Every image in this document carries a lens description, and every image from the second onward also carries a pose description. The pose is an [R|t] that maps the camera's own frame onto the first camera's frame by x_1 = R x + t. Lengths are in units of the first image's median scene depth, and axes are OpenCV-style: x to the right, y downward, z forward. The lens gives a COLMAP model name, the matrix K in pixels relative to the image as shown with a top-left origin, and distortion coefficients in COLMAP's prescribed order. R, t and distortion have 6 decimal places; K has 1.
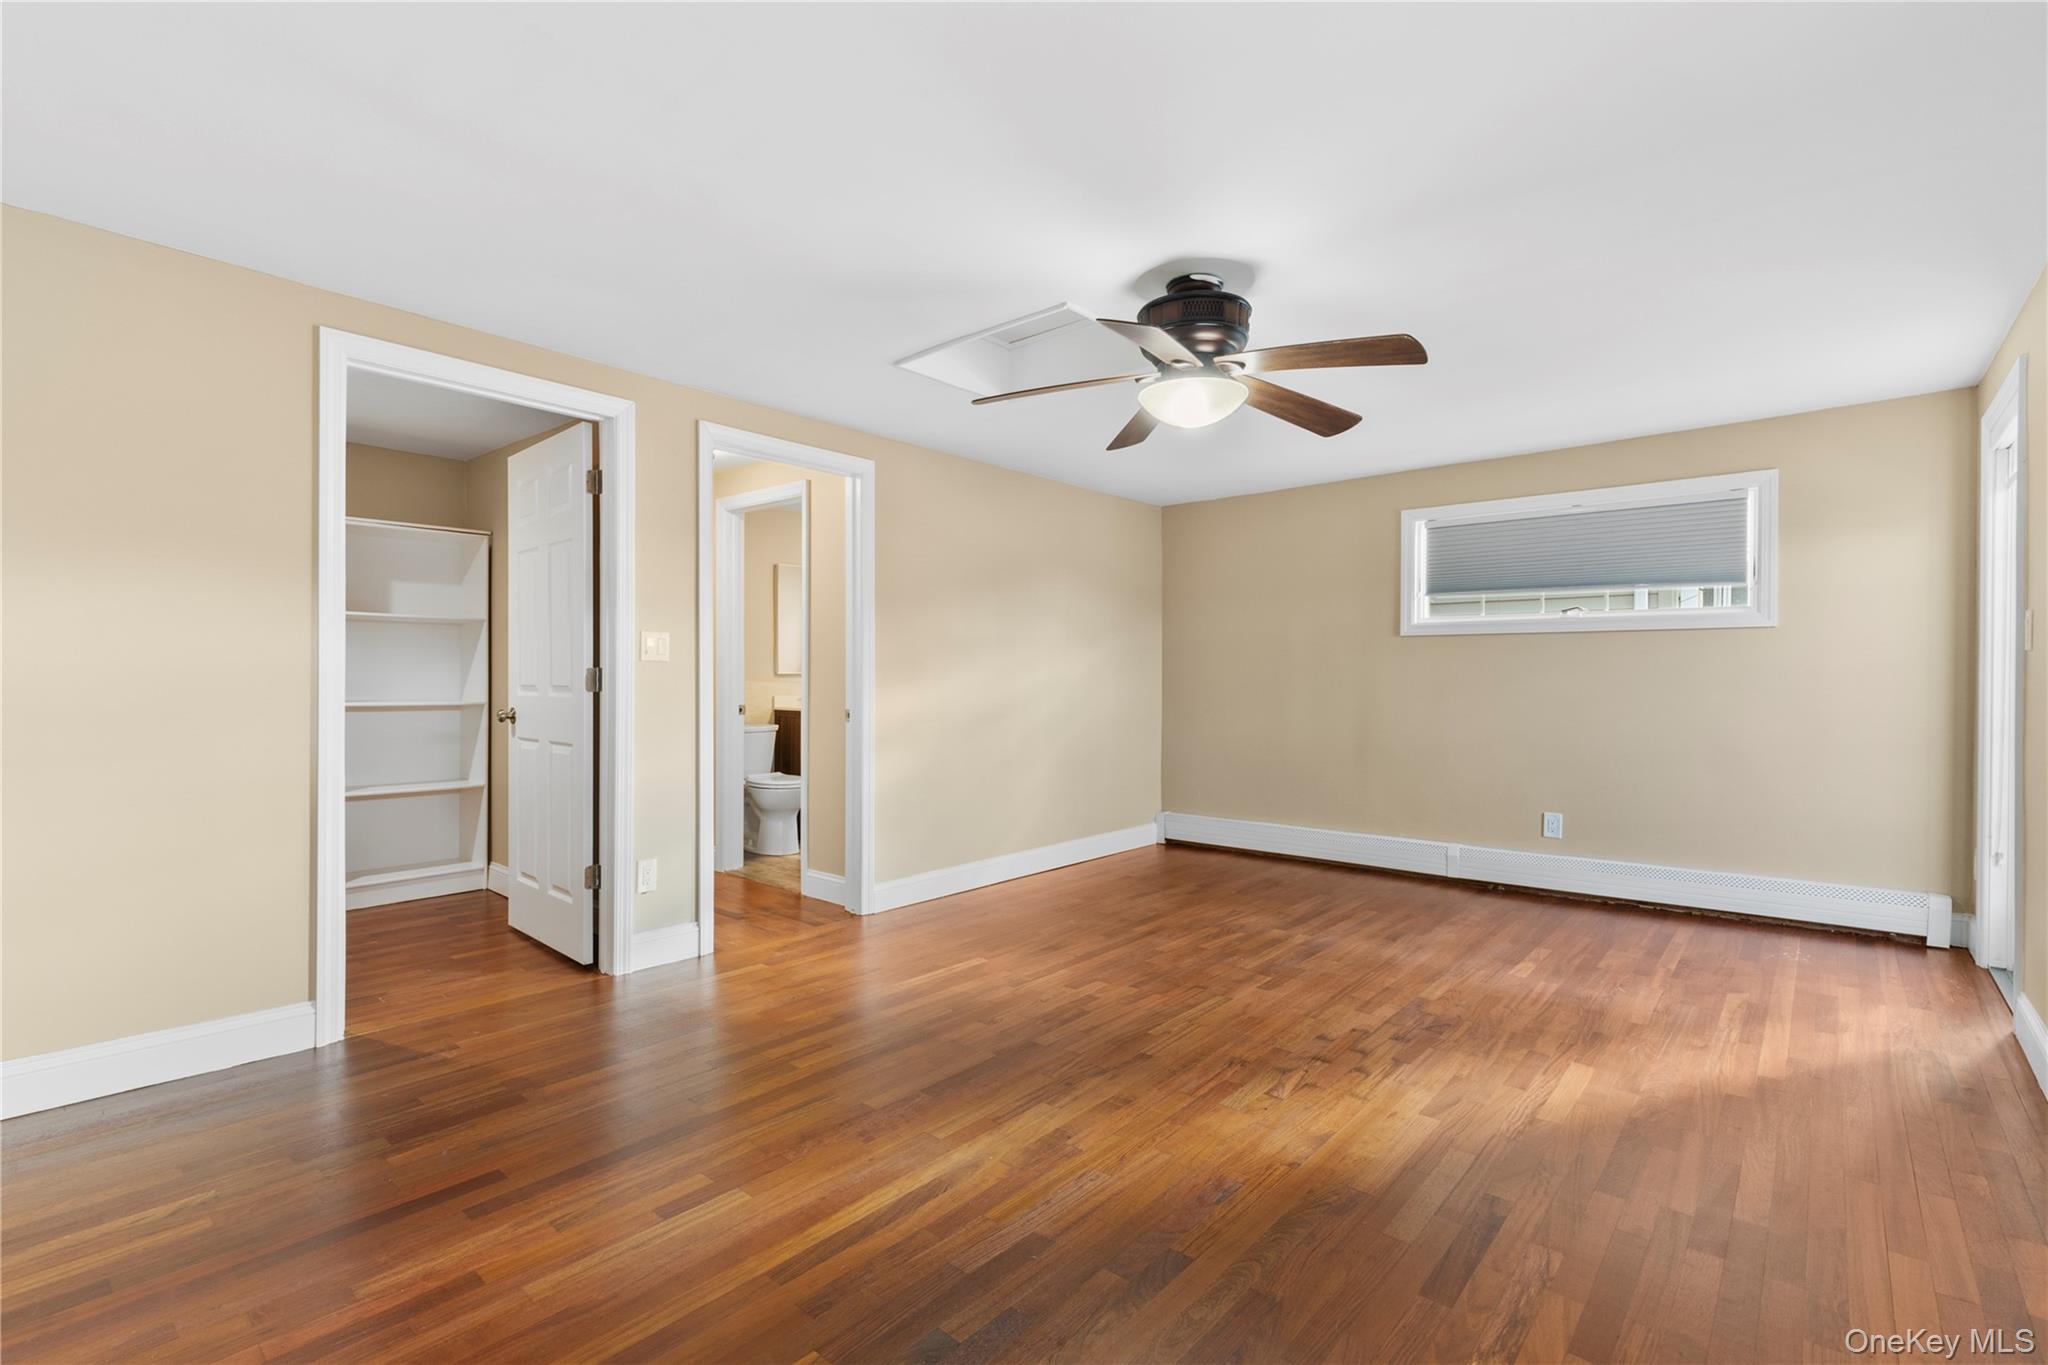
lens RADIAL K [[939.5, 0, 1003.9], [0, 939.5, 685.2], [0, 0, 1]] dist [-0.001204, -0.000351]
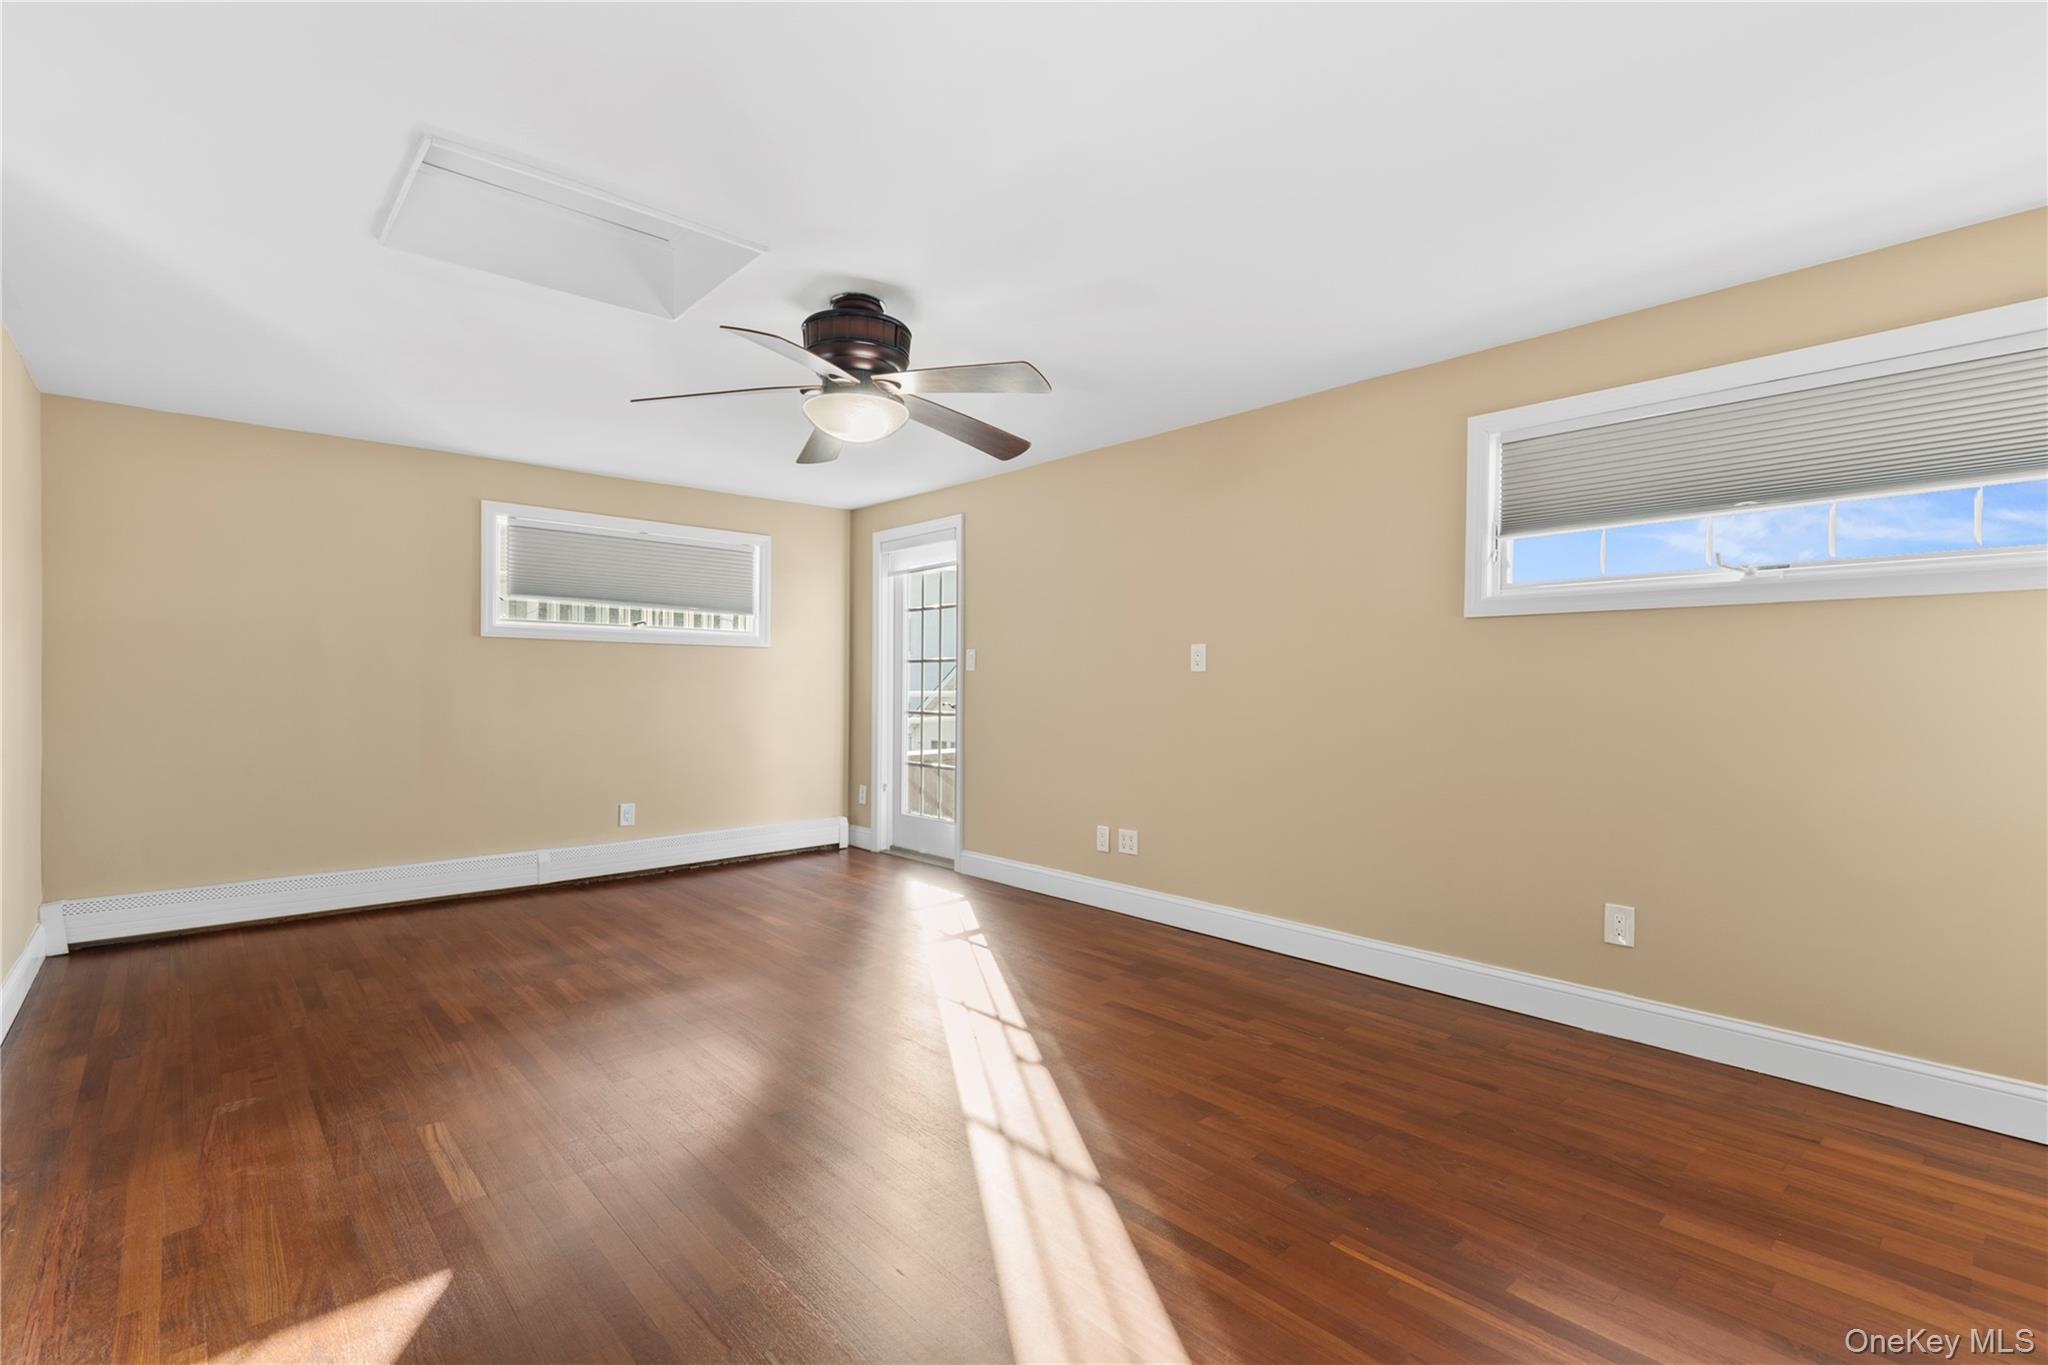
lens RADIAL K [[920.3, 0, 1019.9], [0, 920.3, 704.9], [0, 0, 1]] dist [-0.000592, -0.000050]
pose [[0.107436, -0.016536, 0.994075, -0.504007], [0.010297, 0.999827, 0.015519, 0.006721], [-0.994159, 0.008568, 0.107587, 0.464488]]
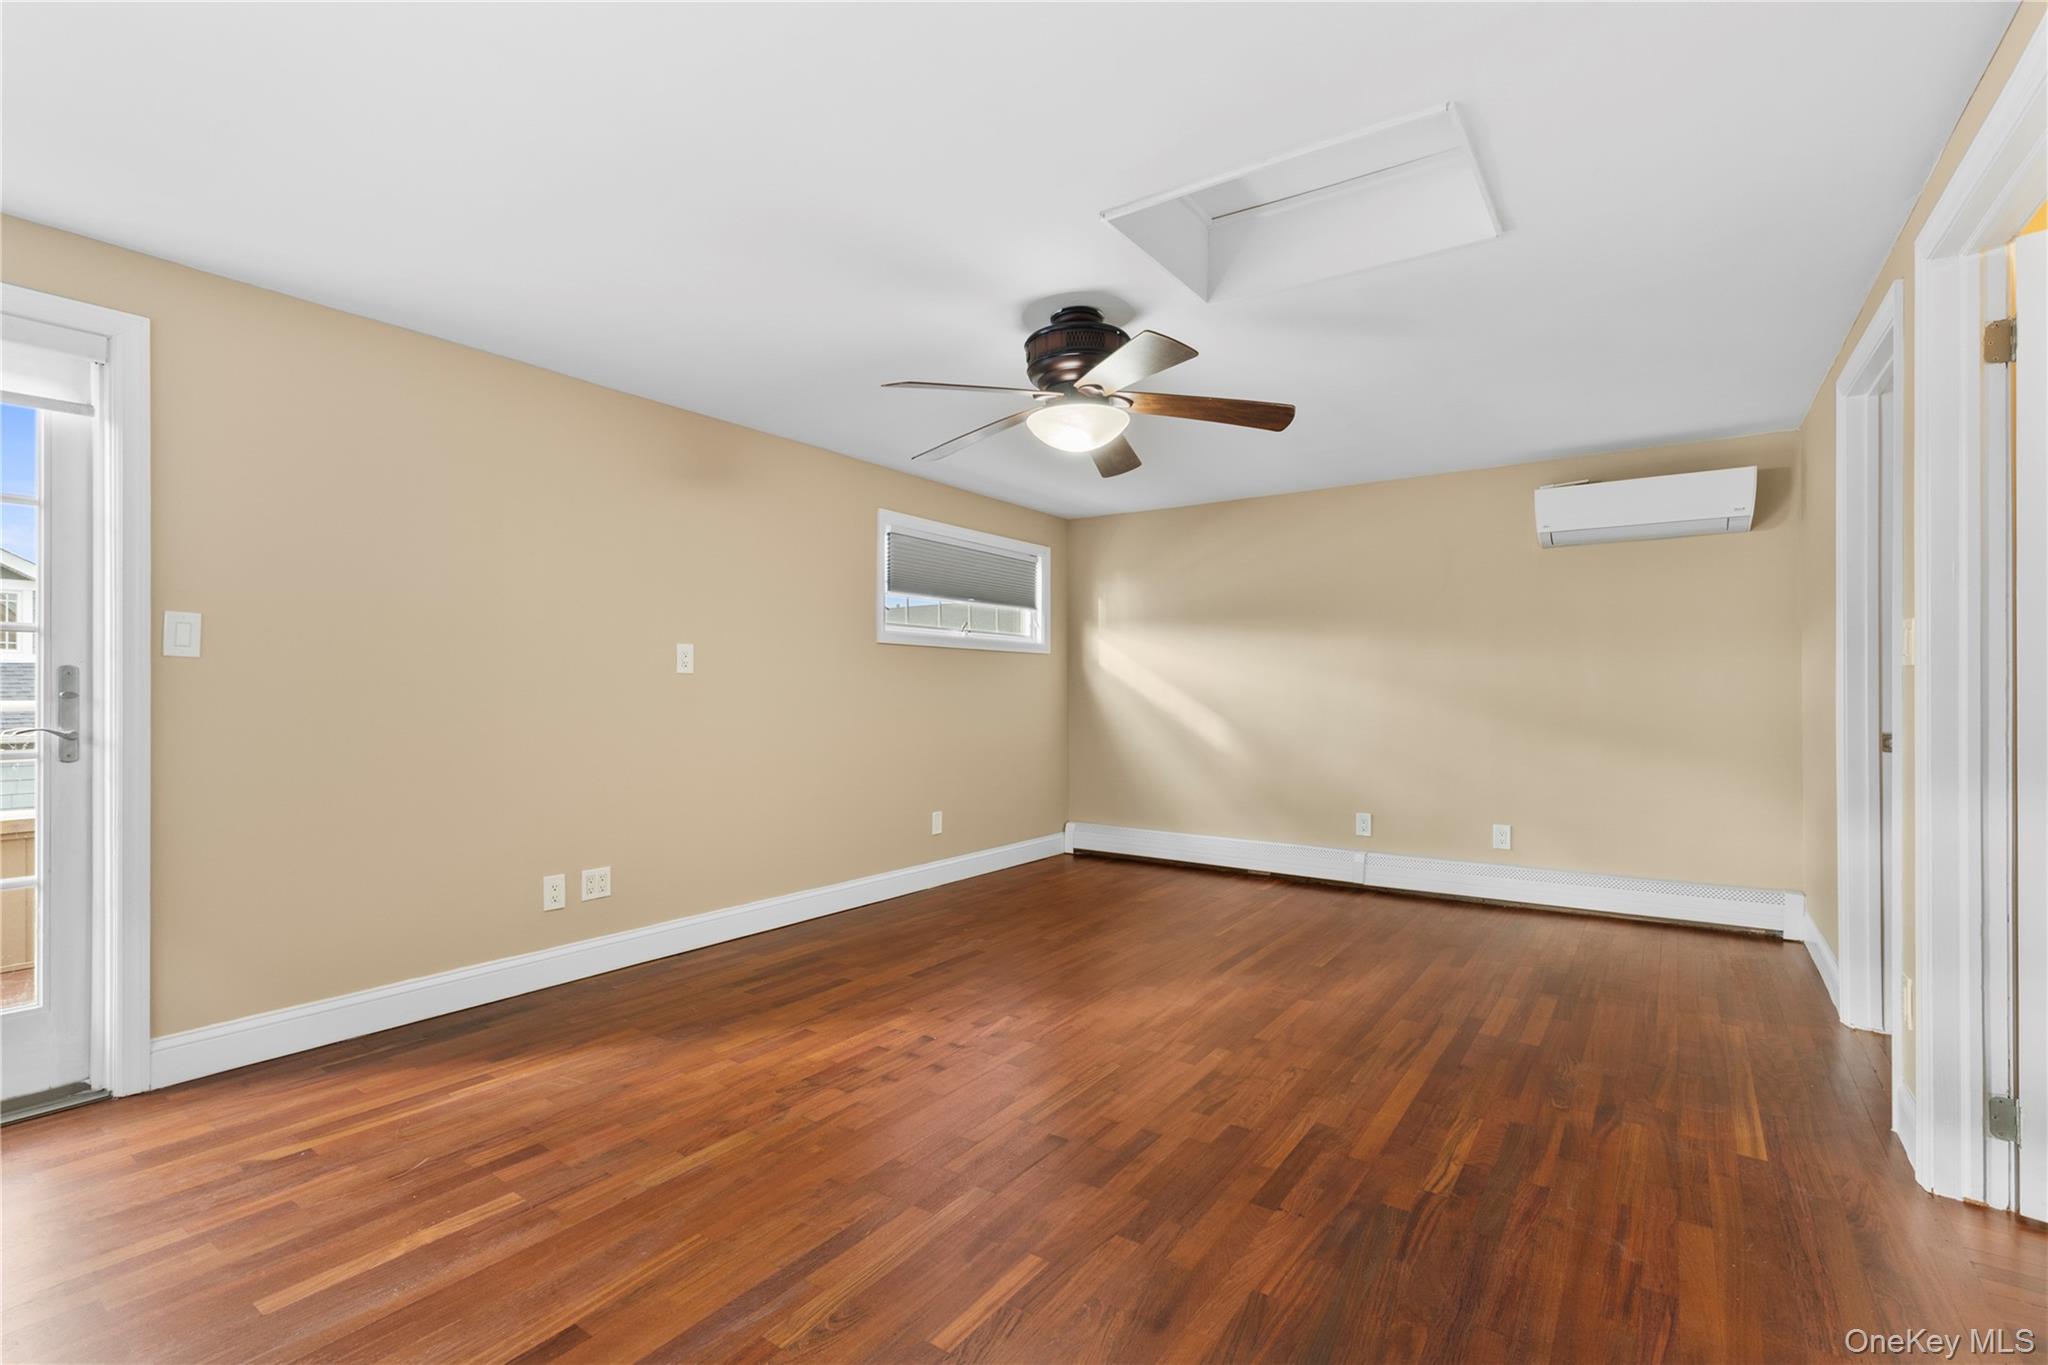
lens RADIAL K [[939.5, 0, 1003.9], [0, 939.5, 685.2], [0, 0, 1]] dist [-0.001204, -0.000351]
pose [[-0.994477, -0.004141, -0.104871, 0.253897], [-0.005605, 0.999891, 0.013675, -0.013734], [0.104803, 0.014187, -0.994392, 1.327084]]
